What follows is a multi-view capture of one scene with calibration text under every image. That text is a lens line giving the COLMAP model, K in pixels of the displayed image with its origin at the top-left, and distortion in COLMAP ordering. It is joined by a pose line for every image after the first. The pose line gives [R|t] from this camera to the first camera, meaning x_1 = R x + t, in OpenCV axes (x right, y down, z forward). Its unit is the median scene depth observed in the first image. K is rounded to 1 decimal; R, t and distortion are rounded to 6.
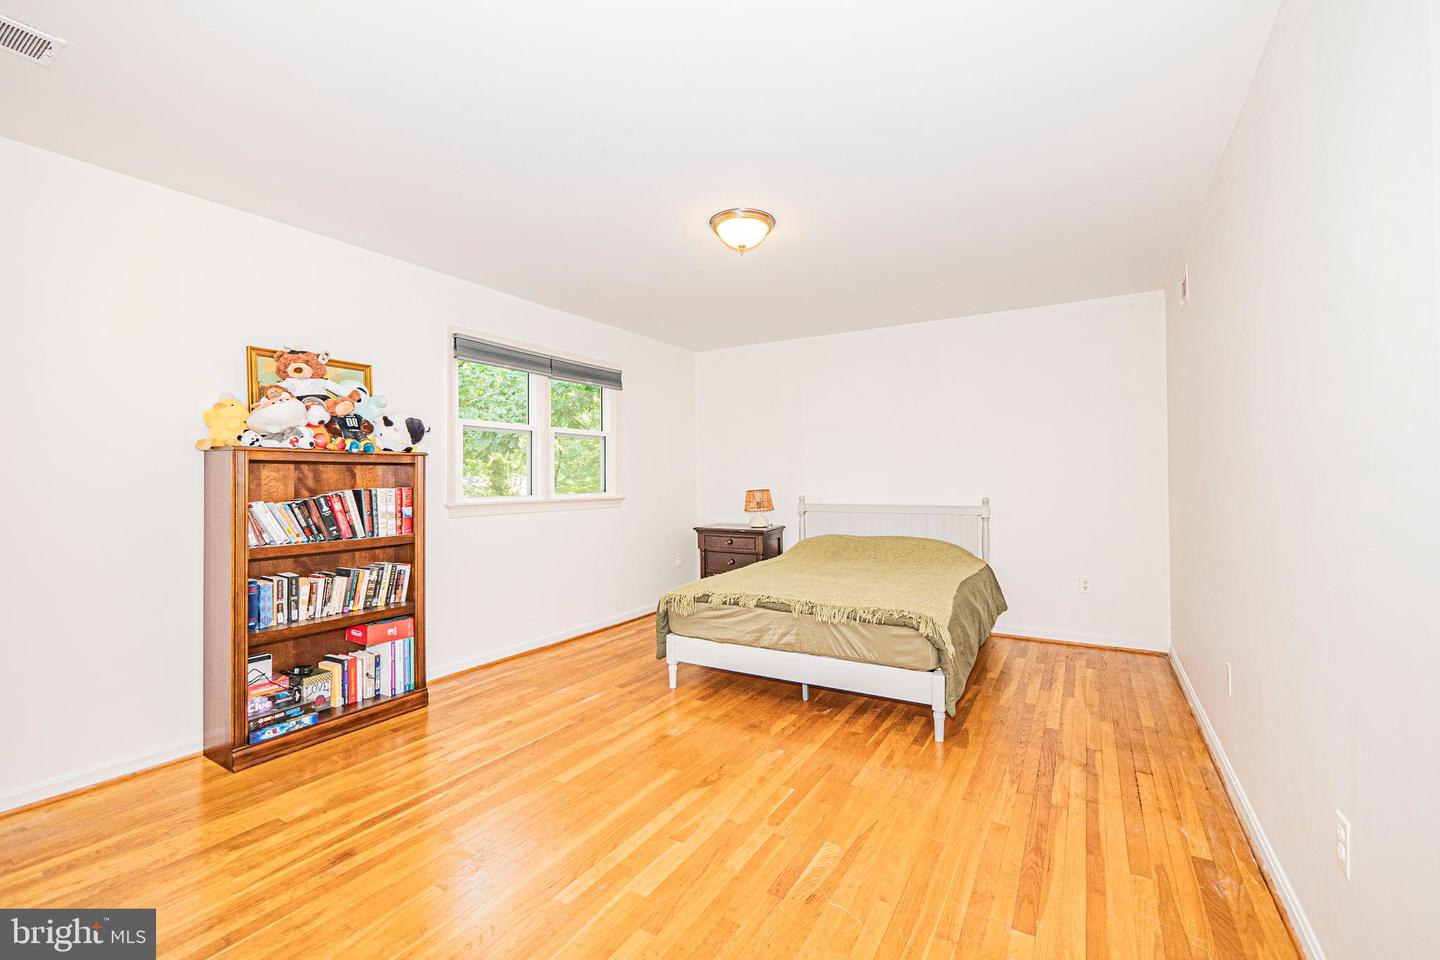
lens RADIAL K [[608.0, 0, 719.2], [0, 608.0, 476.0], [0, 0, 1]] dist [-0.005740, 0.000432]
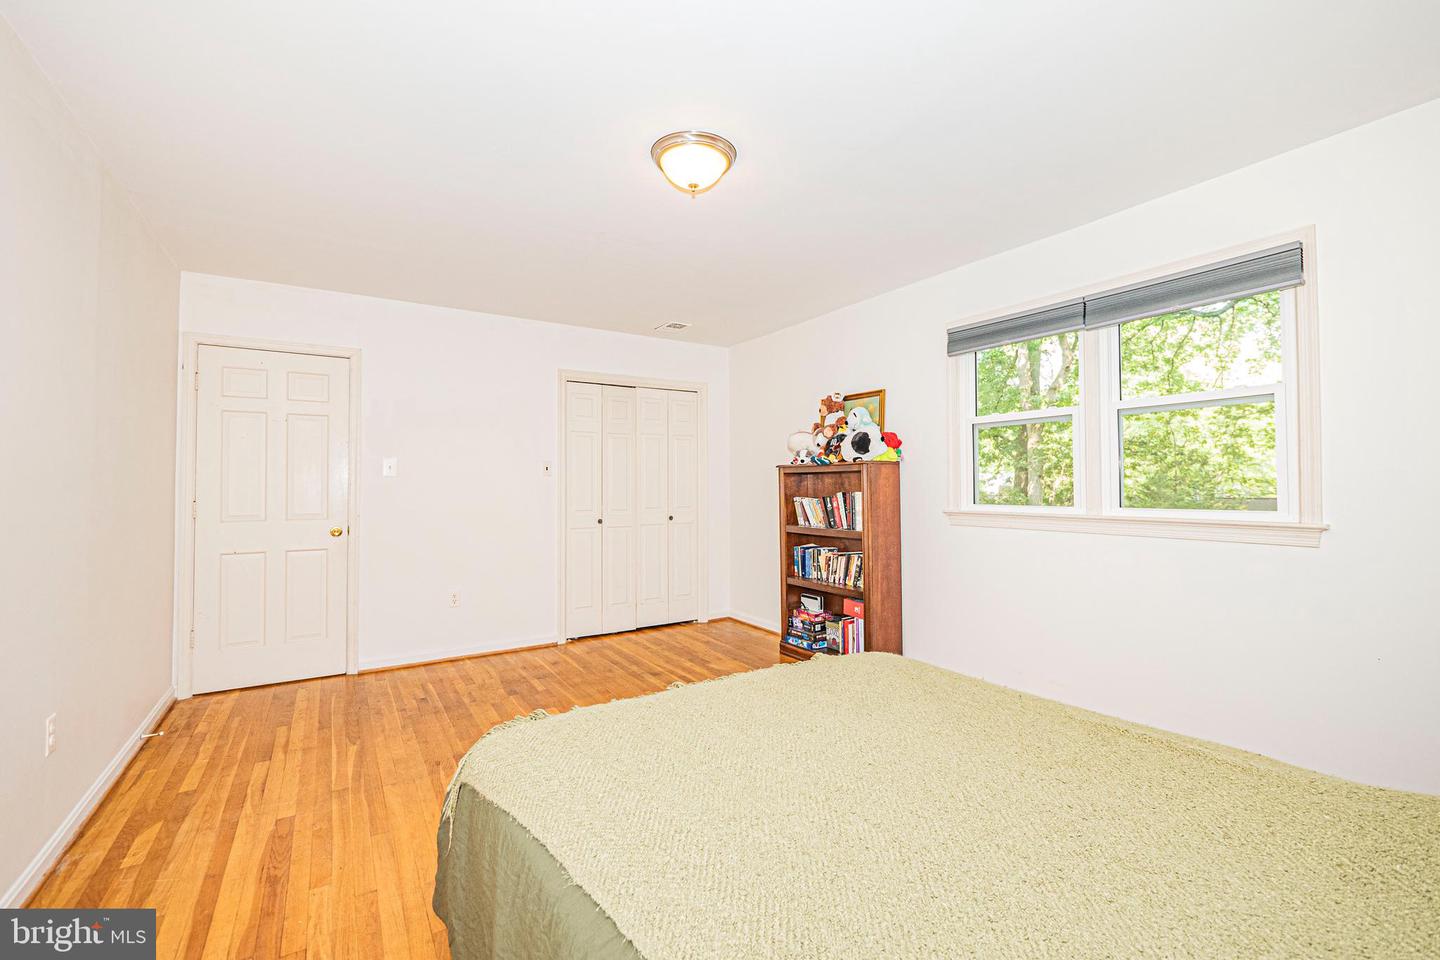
lens RADIAL K [[608.0, 0, 719.2], [0, 608.0, 476.0], [0, 0, 1]] dist [-0.005740, 0.000432]
pose [[-0.442662, -0.007295, -0.896659, 0.721227], [0.009033, 0.999880, -0.012594, 0.001484], [0.896643, -0.013674, -0.442543, 1.383041]]
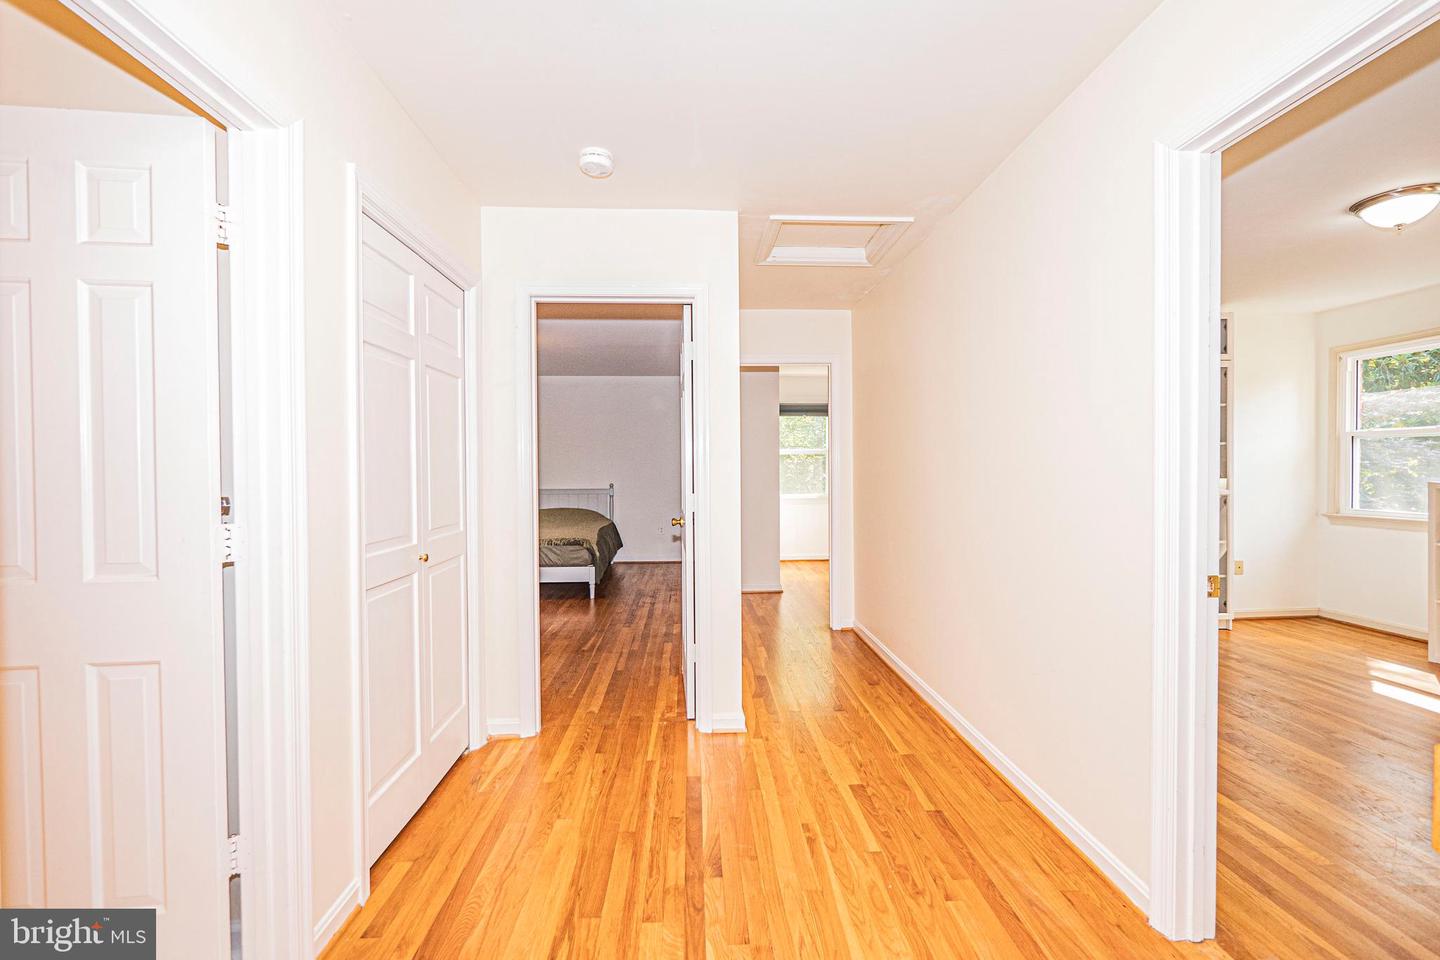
lens RADIAL K [[608.0, 0, 719.2], [0, 608.0, 476.0], [0, 0, 1]] dist [-0.005740, 0.000432]
pose [[0.827852, -0.008596, 0.560881, -0.443561], [0.001168, 0.999907, 0.013601, -0.015159], [-0.560946, -0.010604, 0.827785, -0.967833]]
